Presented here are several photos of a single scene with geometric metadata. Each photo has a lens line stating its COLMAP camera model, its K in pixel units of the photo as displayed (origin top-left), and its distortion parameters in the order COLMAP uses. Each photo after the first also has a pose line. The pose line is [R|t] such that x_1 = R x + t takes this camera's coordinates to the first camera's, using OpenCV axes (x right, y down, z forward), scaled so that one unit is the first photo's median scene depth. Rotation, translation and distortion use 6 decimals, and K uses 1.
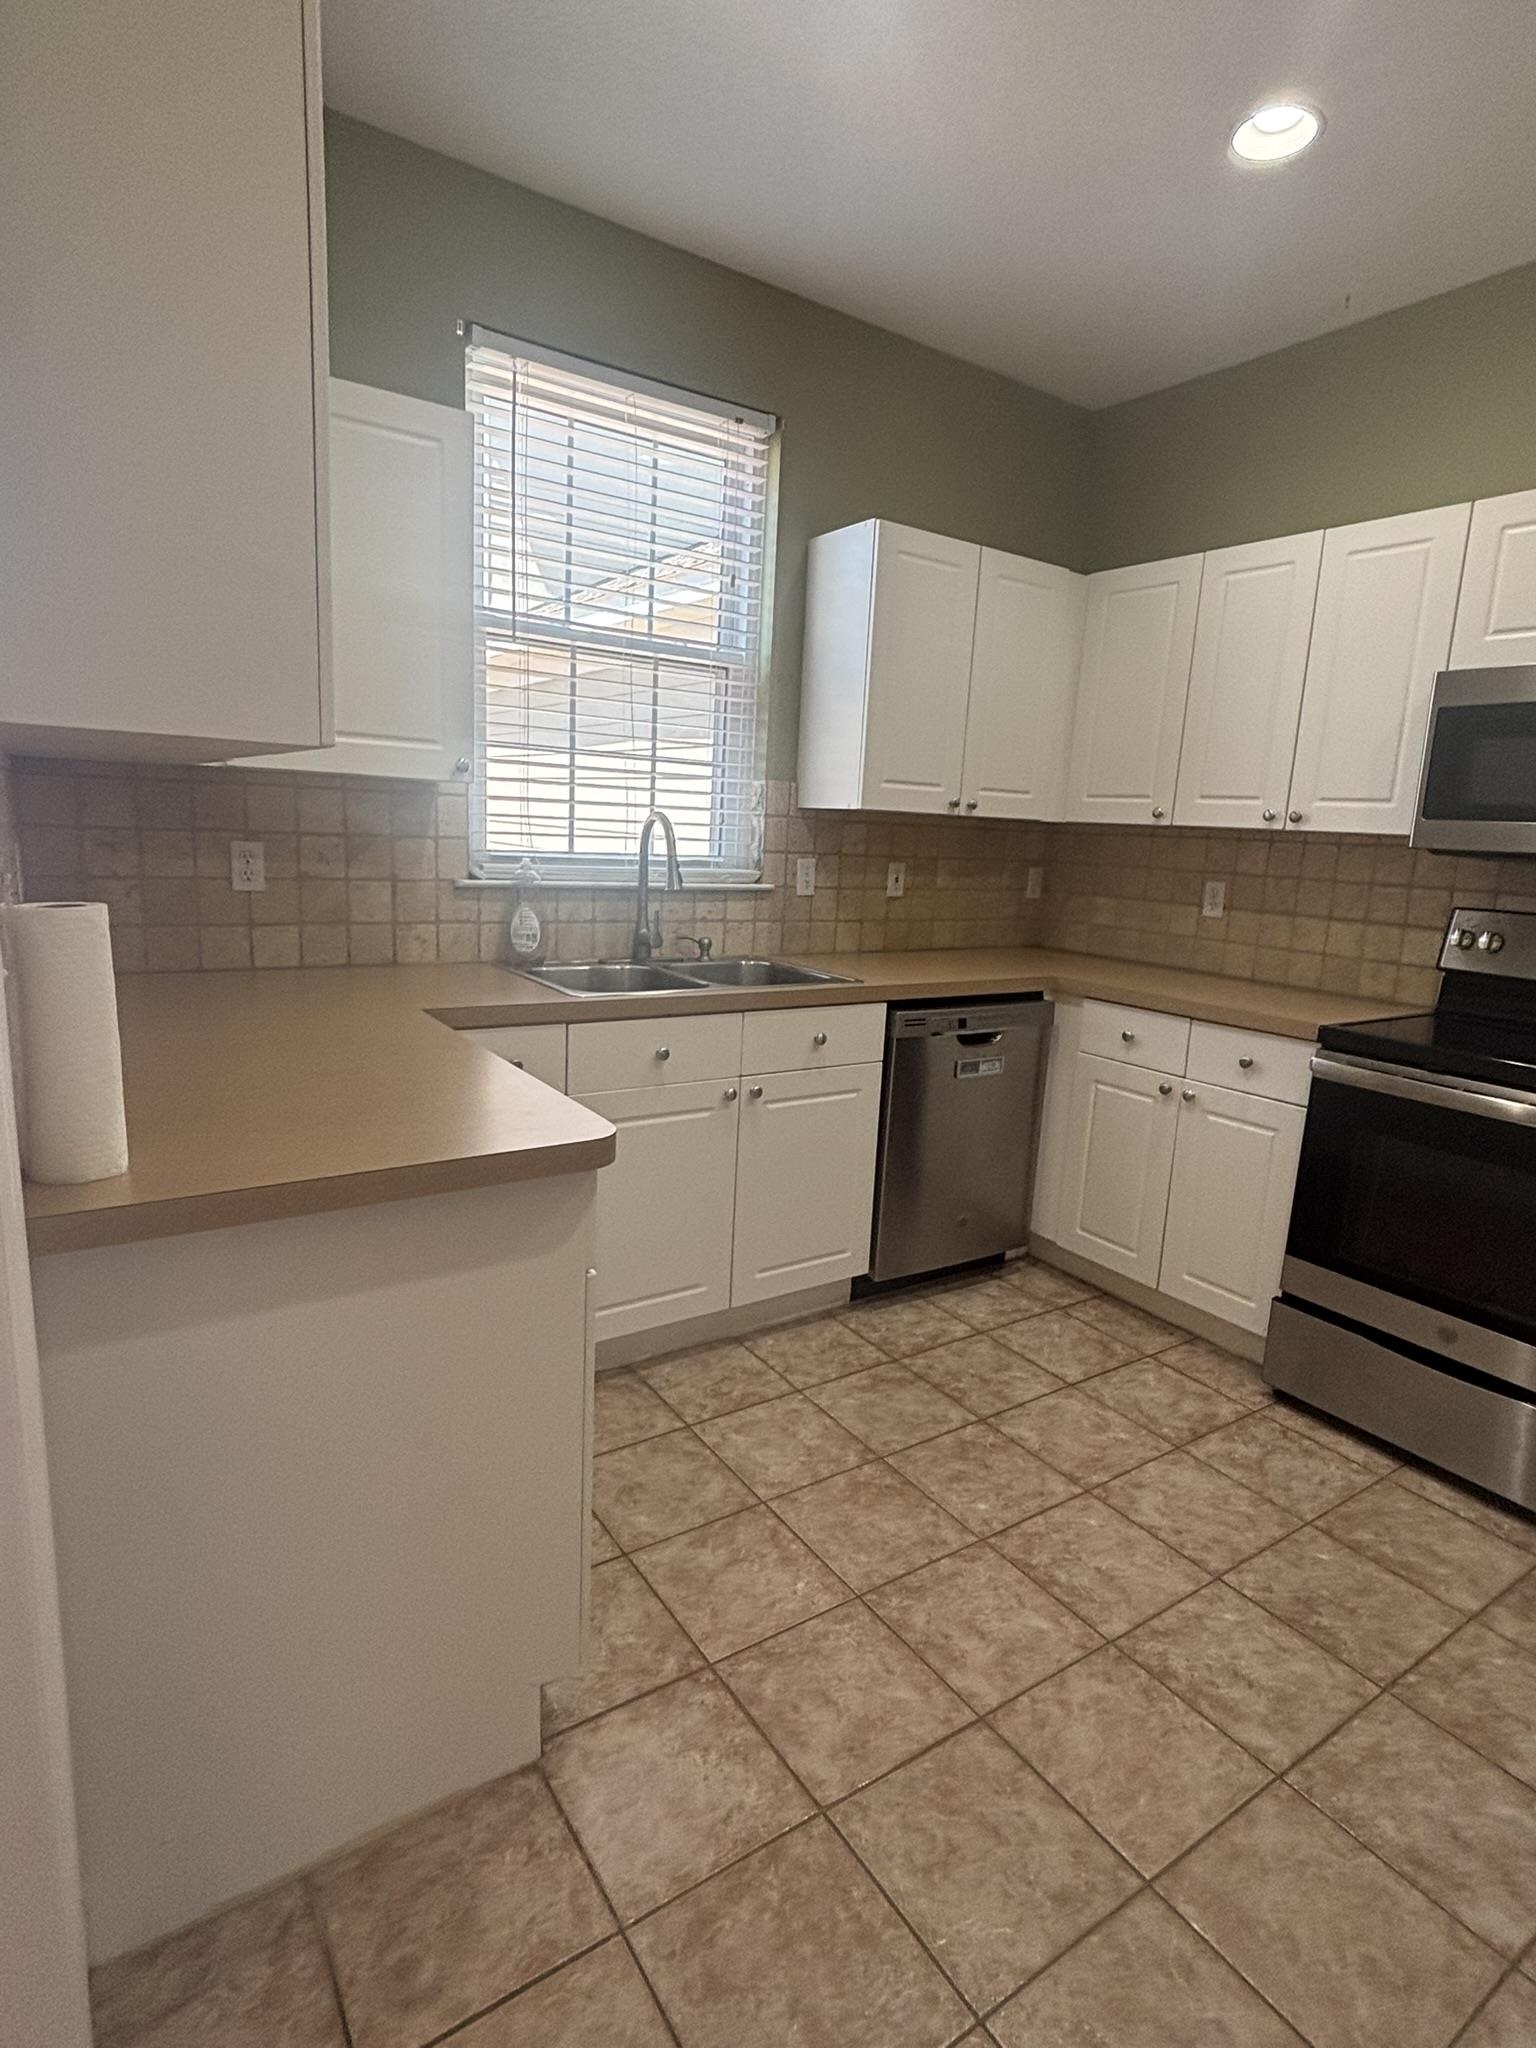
lens RADIAL K [[1061.1, 0, 773.0], [0, 1061.1, 1026.9], [0, 0, 1]] dist [0.002566, -0.004854]
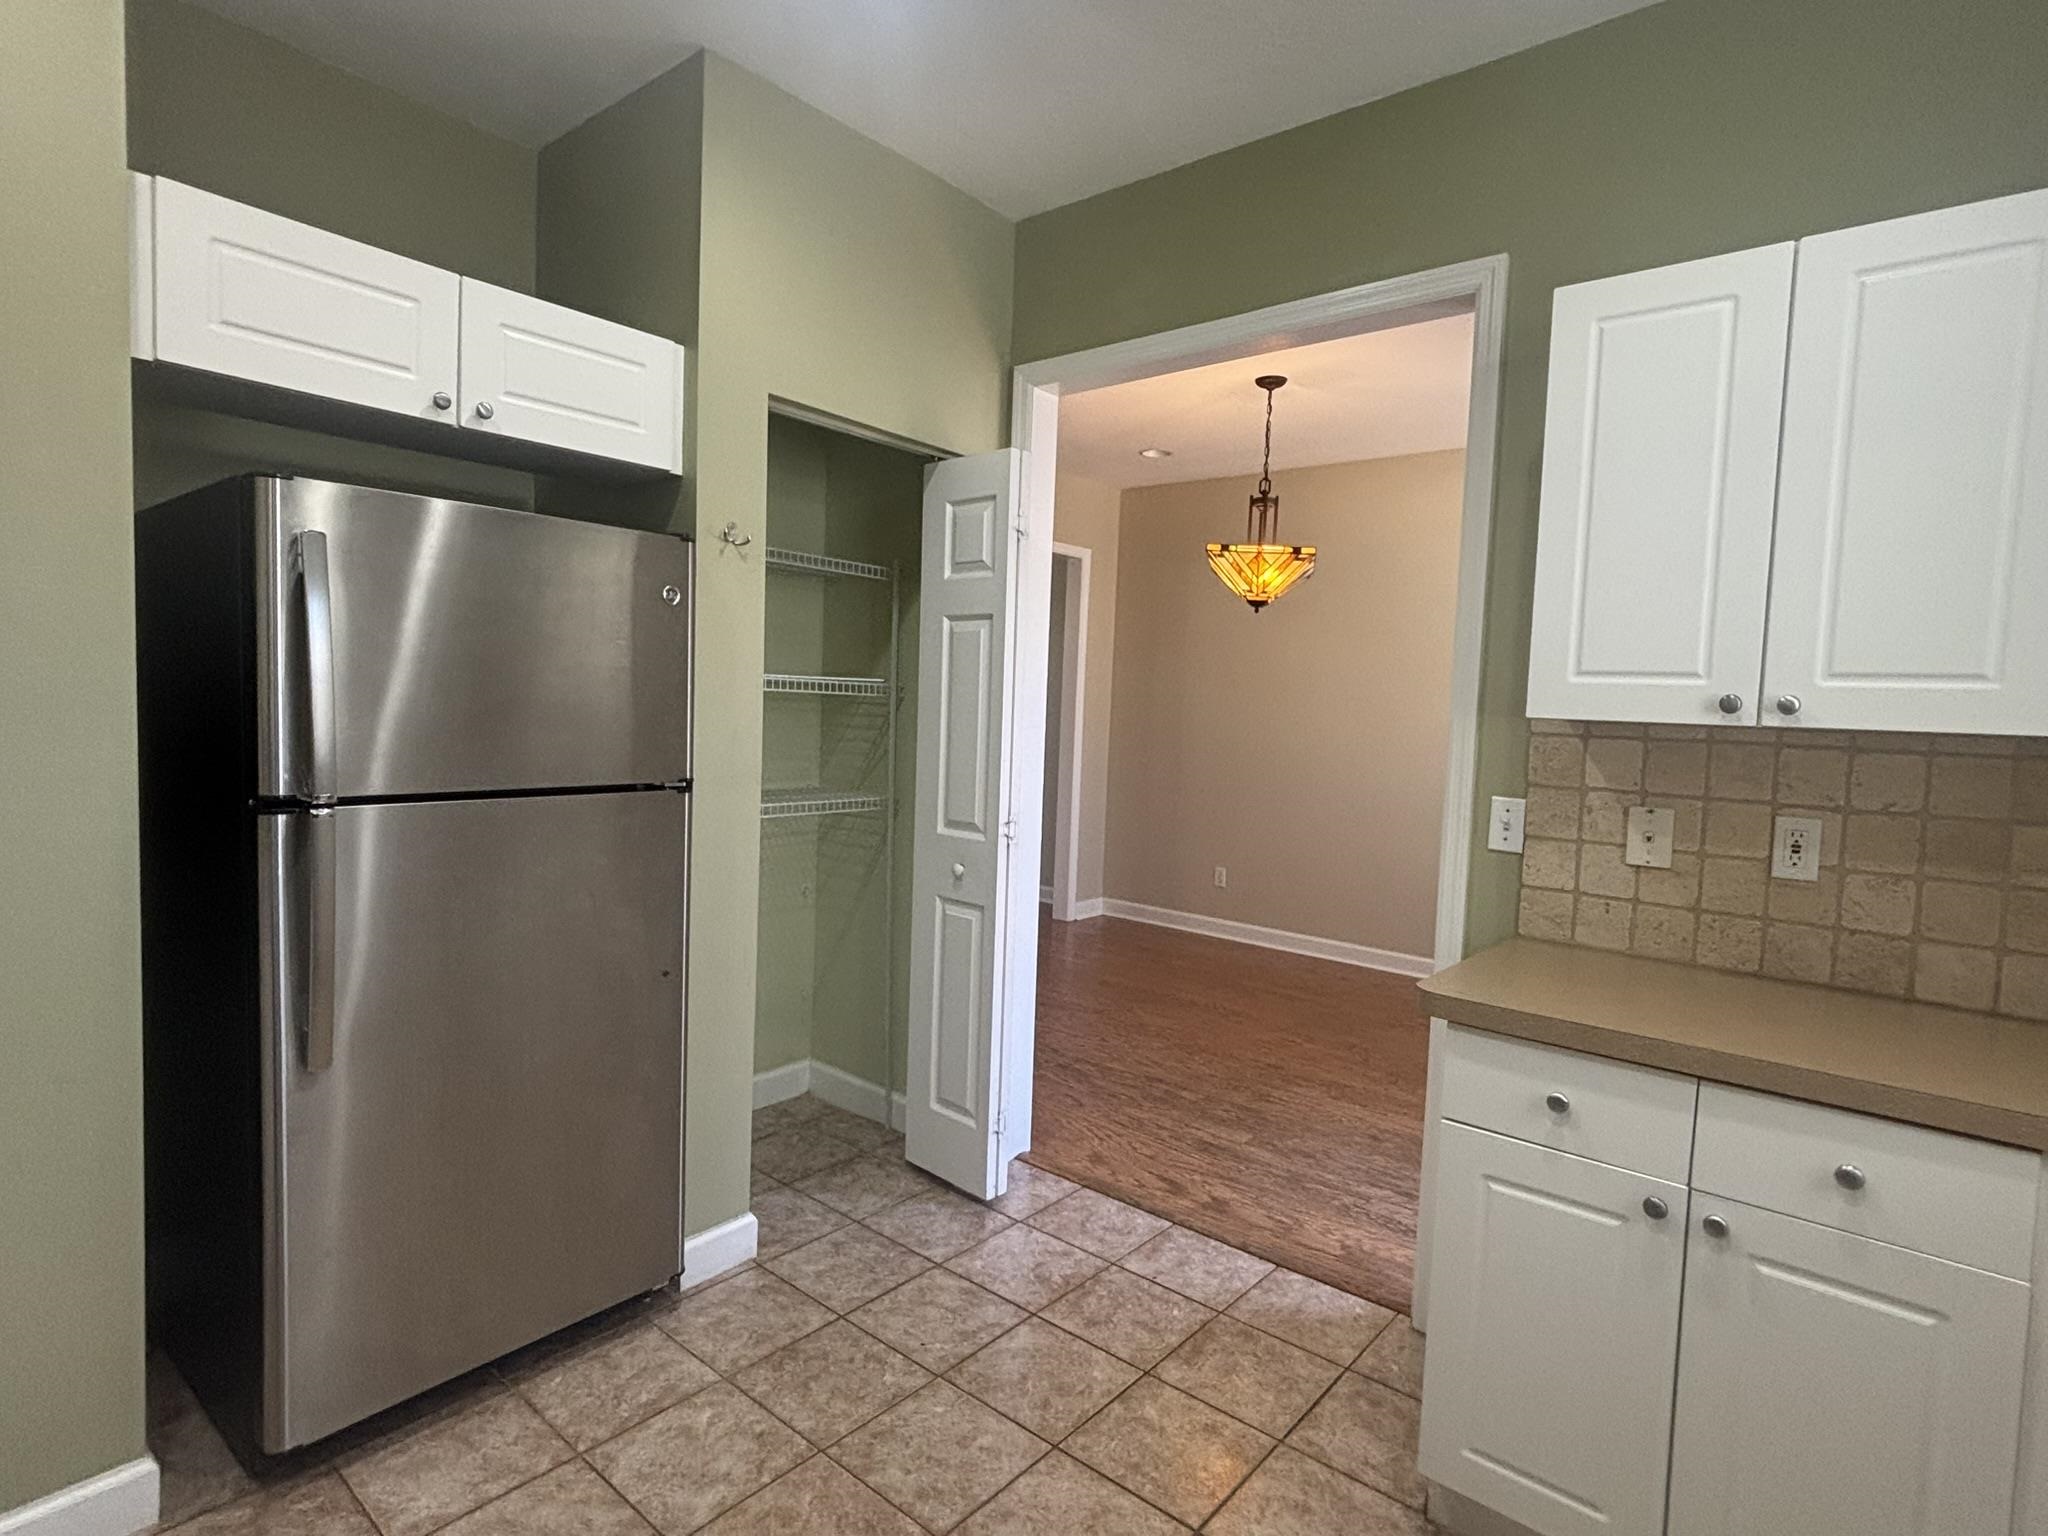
lens RADIAL K [[1061.1, 0, 1020.7], [0, 1061.1, 764.3], [0, 0, 1]] dist [0.002566, -0.004854]
pose [[-0.958811, -0.072885, -0.274534, 0.363619], [-0.138540, 0.963758, 0.227986, -0.204945], [0.247968, 0.256630, -0.934159, 1.057726]]
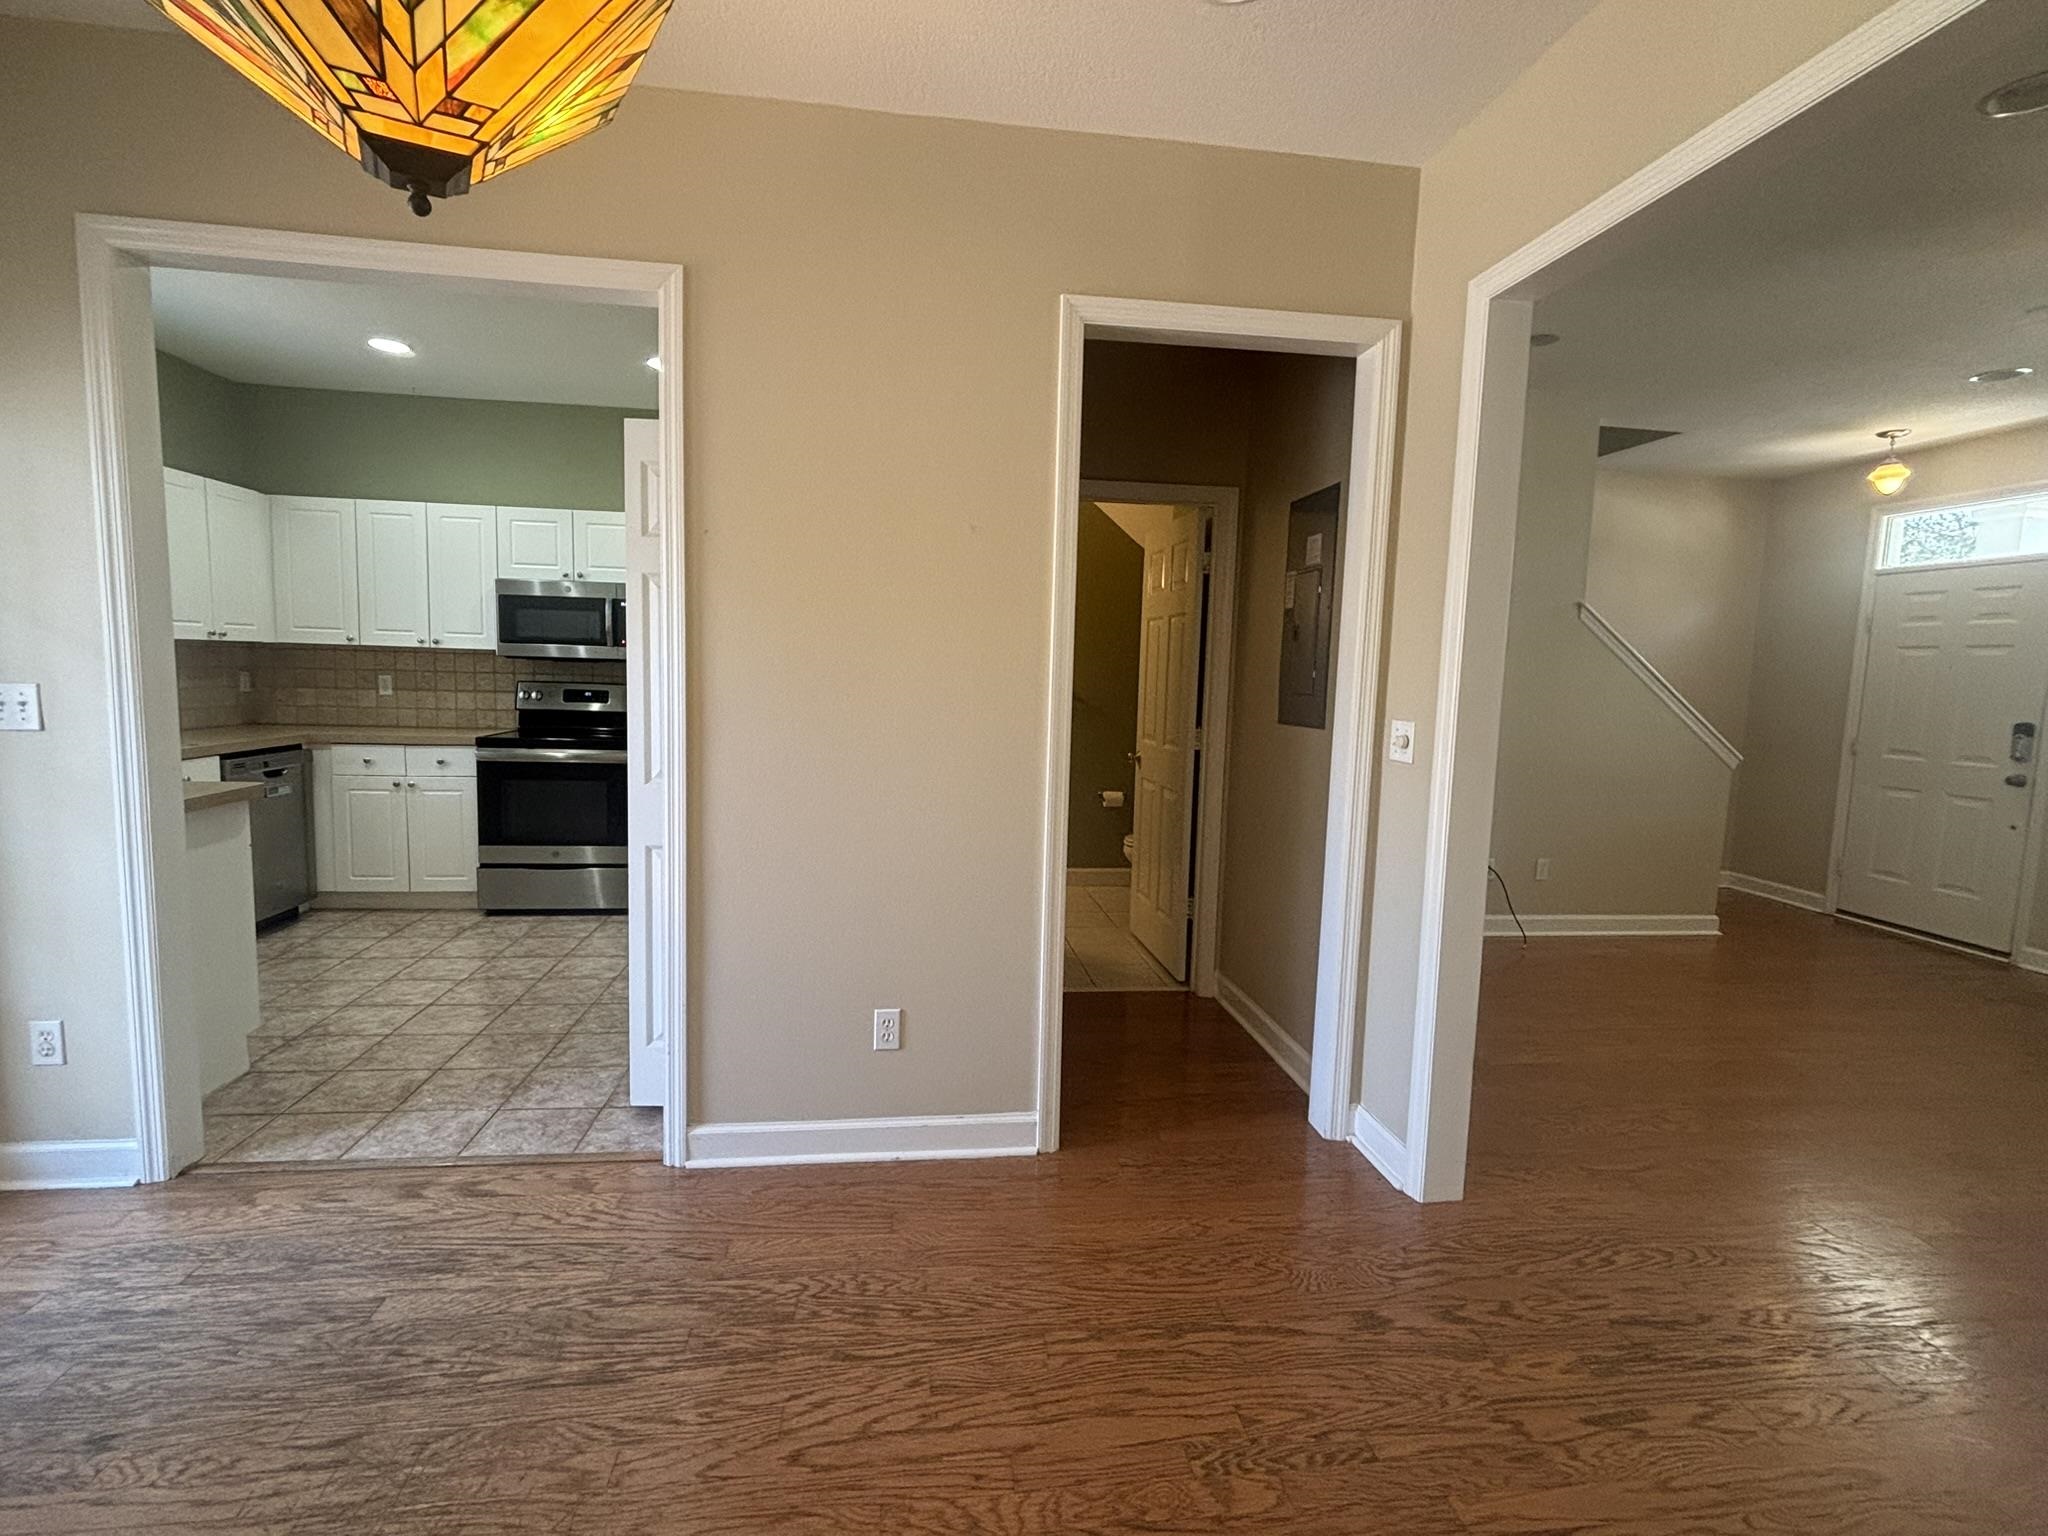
lens RADIAL K [[965.6, 0, 1009.9], [0, 965.6, 761.2], [0, 0, 1]] dist [-0.005105, 0.007851]
pose [[0.459225, -0.124433, 0.879562, -0.710375], [0.160851, 0.985421, 0.055427, 0.109995], [-0.873635, 0.116025, 0.472546, -0.865817]]
